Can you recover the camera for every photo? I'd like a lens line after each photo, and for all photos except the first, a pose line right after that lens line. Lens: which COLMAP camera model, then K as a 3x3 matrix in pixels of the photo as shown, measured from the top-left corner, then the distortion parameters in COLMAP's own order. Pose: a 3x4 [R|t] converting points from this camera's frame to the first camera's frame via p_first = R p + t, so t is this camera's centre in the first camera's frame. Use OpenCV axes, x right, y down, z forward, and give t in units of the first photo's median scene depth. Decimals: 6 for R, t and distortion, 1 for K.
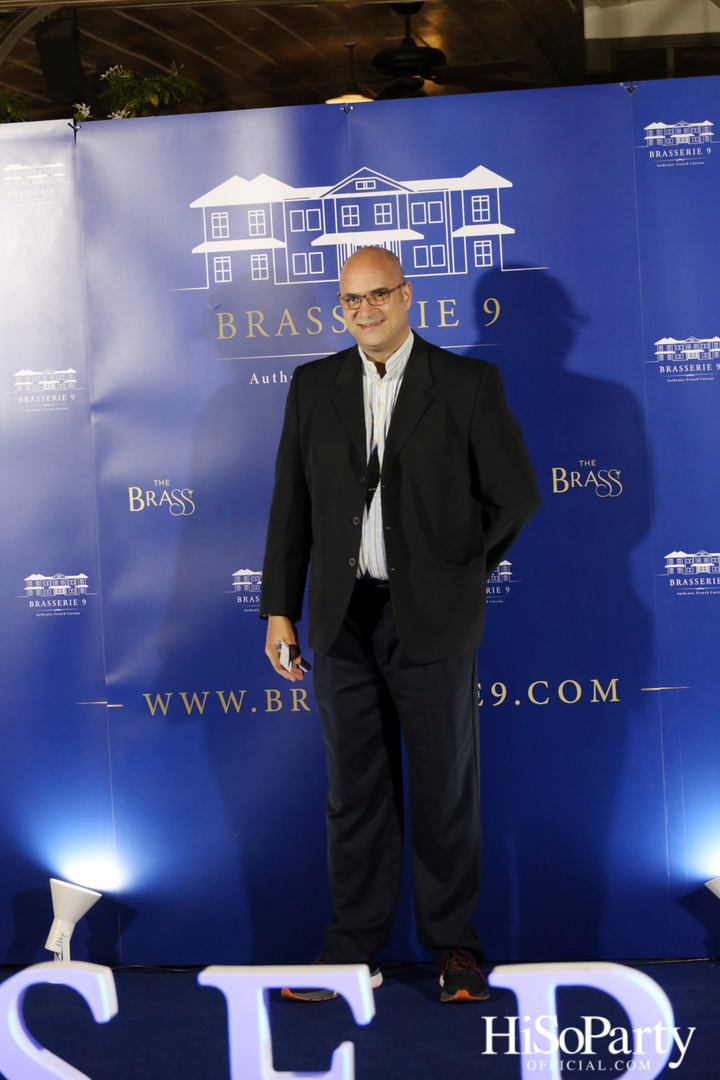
lens RADIAL K [[2889.3, 0, 363.2], [0, 2889.3, 549.3], [0, 0, 1]] dist [0.073766, 0.000000]
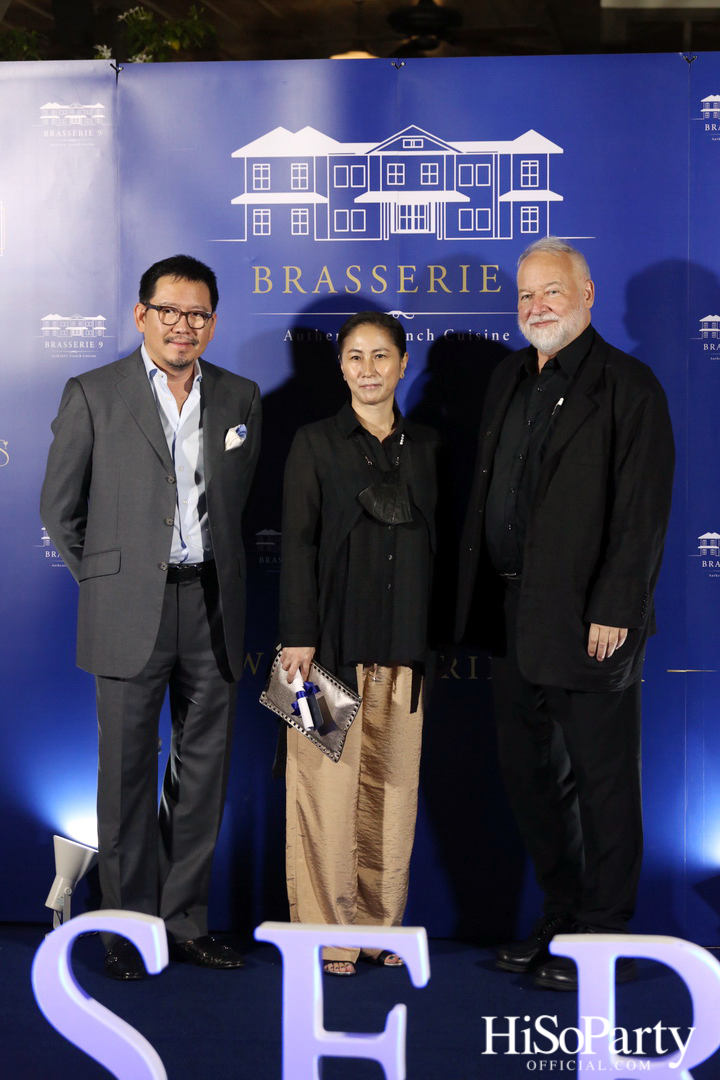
lens RADIAL K [[3135.9, 0, 342.6], [0, 3135.9, 538.8], [0, 0, 1]] dist [0.144910, 0.000000]
pose [[0.998586, 0.048682, 0.021342, -0.039113], [-0.048855, 0.998777, 0.007653, 0.000830], [-0.020943, -0.008685, 0.999743, -0.065430]]
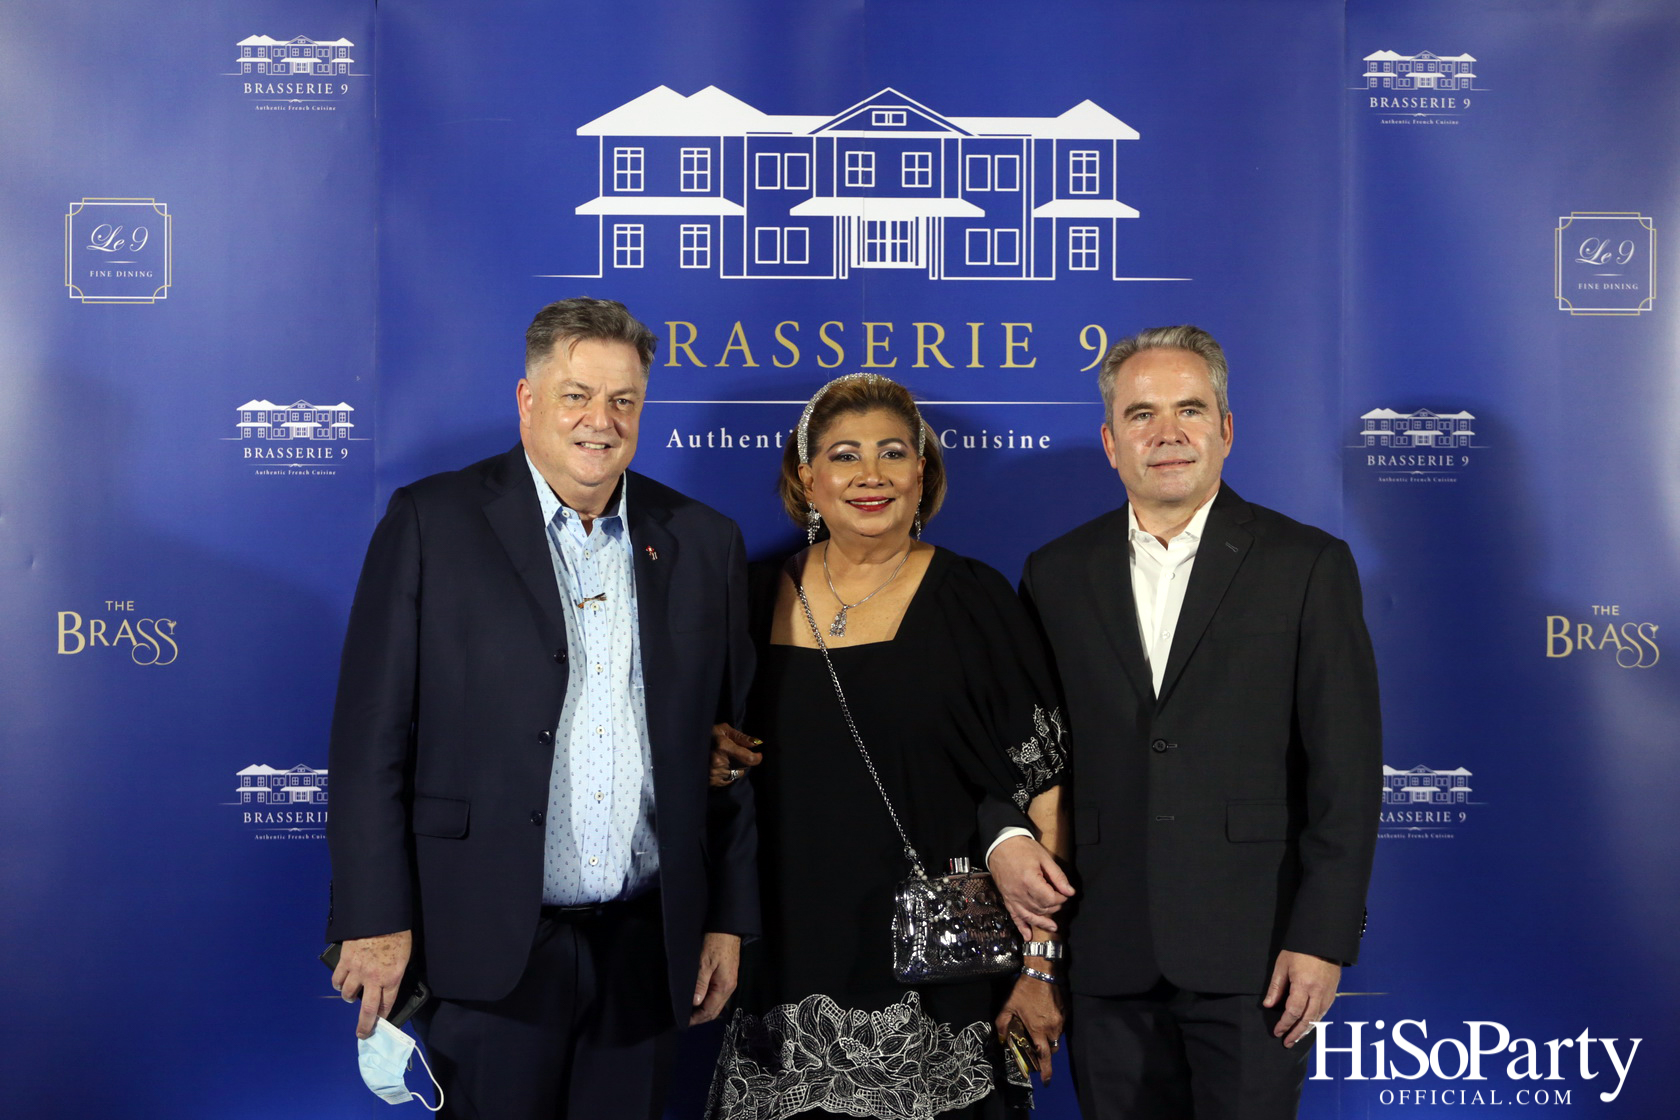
lens RADIAL K [[4878.1, 0, 814.9], [0, 4878.1, 587.8], [0, 0, 1]] dist [0.144910, 0.000000]
pose [[0.960082, 0.046424, 0.275838, -0.280794], [-0.036365, 0.998478, -0.041473, 0.010130], [-0.277343, 0.029787, 0.960309, 0.059662]]
